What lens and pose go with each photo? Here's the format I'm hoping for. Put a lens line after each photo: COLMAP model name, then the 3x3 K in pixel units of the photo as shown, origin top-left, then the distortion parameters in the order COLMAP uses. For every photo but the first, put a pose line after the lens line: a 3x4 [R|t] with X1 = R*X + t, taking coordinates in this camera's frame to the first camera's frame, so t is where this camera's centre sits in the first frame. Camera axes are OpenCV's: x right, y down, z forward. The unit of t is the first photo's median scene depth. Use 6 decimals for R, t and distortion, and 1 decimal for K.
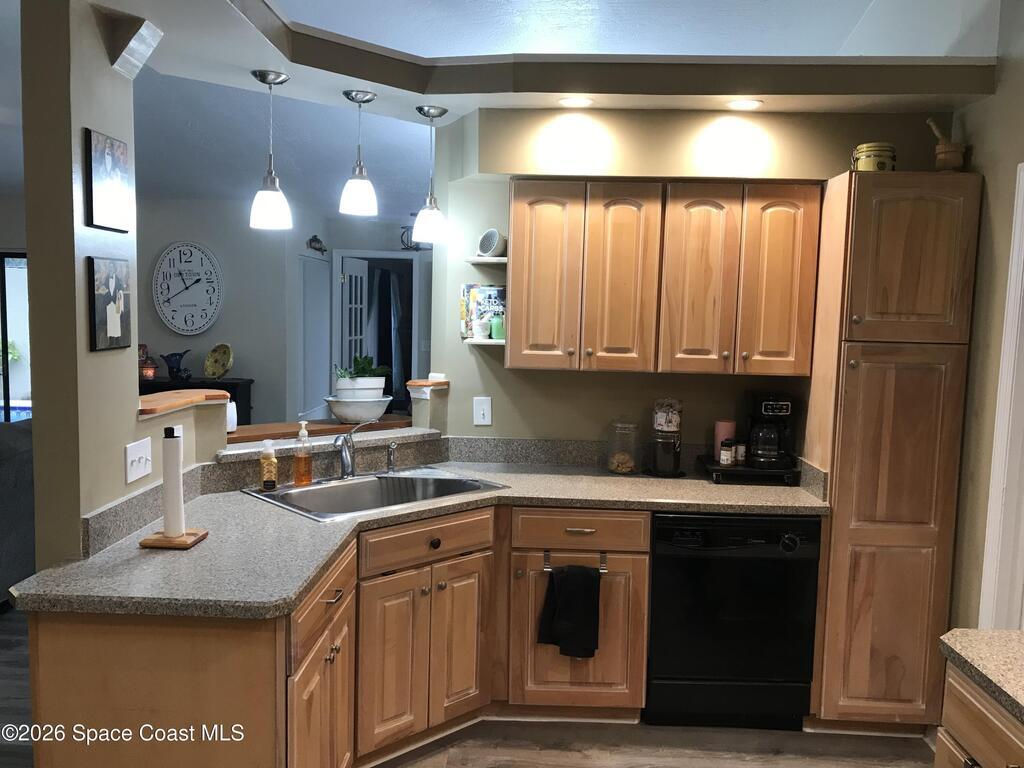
lens RADIAL K [[854.7, 0, 509.3], [0, 854.7, 388.7], [0, 0, 1]] dist [0.057954, -0.091436]
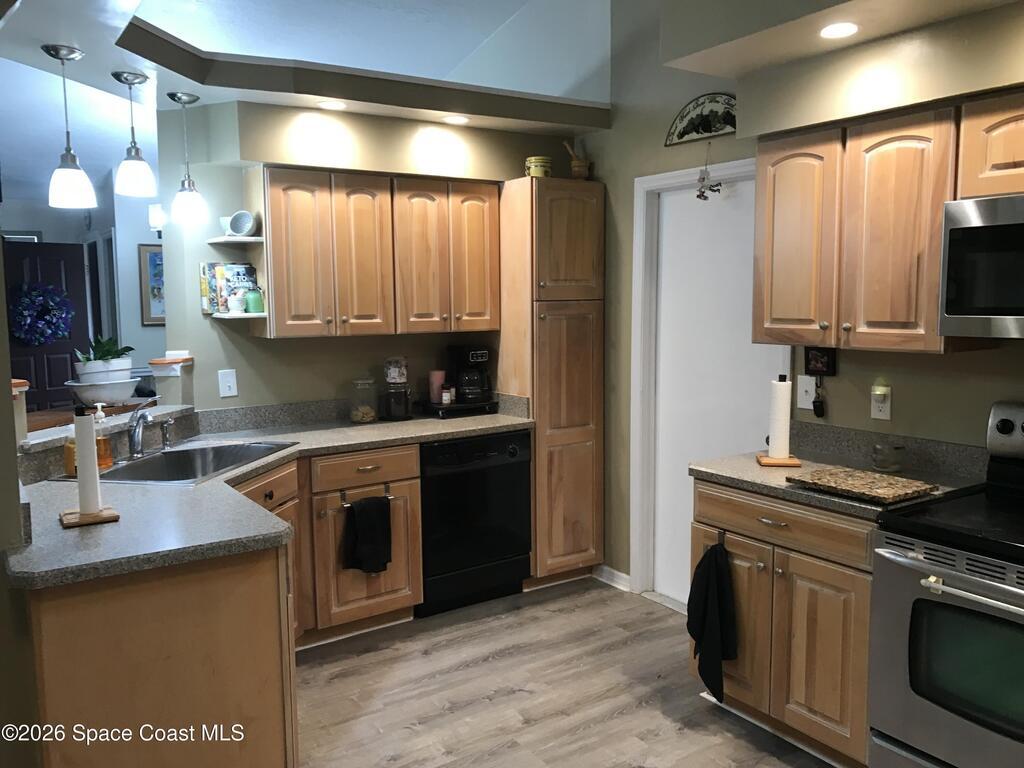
lens RADIAL K [[854.7, 0, 512.7], [0, 854.7, 389.6], [0, 0, 1]] dist [0.057954, -0.091436]
pose [[0.804715, -0.099015, 0.585346, -0.430278], [0.088781, 0.994977, 0.046252, 0.018939], [-0.586985, 0.014748, 0.809463, -0.082197]]
